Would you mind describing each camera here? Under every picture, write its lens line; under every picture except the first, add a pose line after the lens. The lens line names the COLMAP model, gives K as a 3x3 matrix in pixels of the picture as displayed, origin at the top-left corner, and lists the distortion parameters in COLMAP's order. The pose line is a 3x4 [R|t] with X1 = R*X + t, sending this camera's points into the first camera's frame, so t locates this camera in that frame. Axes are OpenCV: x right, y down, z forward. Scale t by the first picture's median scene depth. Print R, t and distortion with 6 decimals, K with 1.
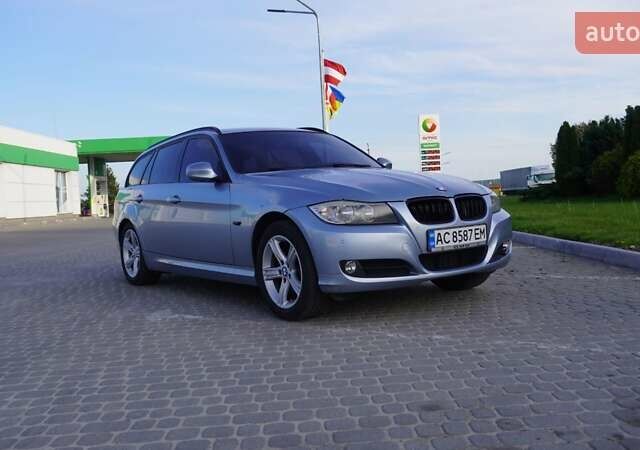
lens RADIAL K [[607.1, 0, 320.0], [0, 607.1, 225.0], [0, 0, 1]] dist [-0.005423, 0.001138]
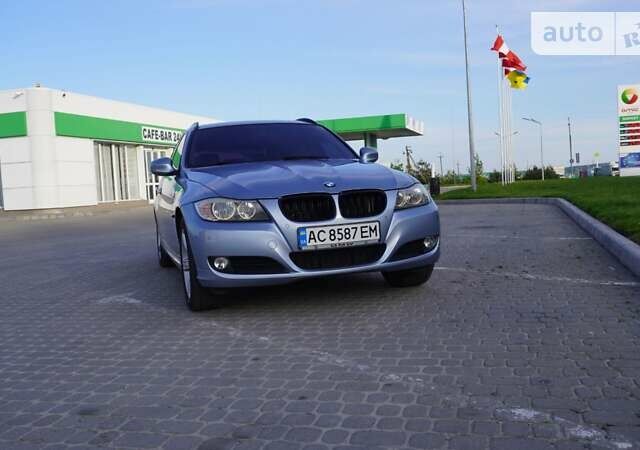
lens RADIAL K [[588.3, 0, 320.0], [0, 588.3, 225.0], [0, 0, 1]] dist [-0.008126, -0.004816]
pose [[0.955219, 0.015332, -0.295502, 0.490976], [-0.004413, 0.999284, 0.037583, -0.032433], [0.295867, -0.034596, 0.954602, 0.101142]]
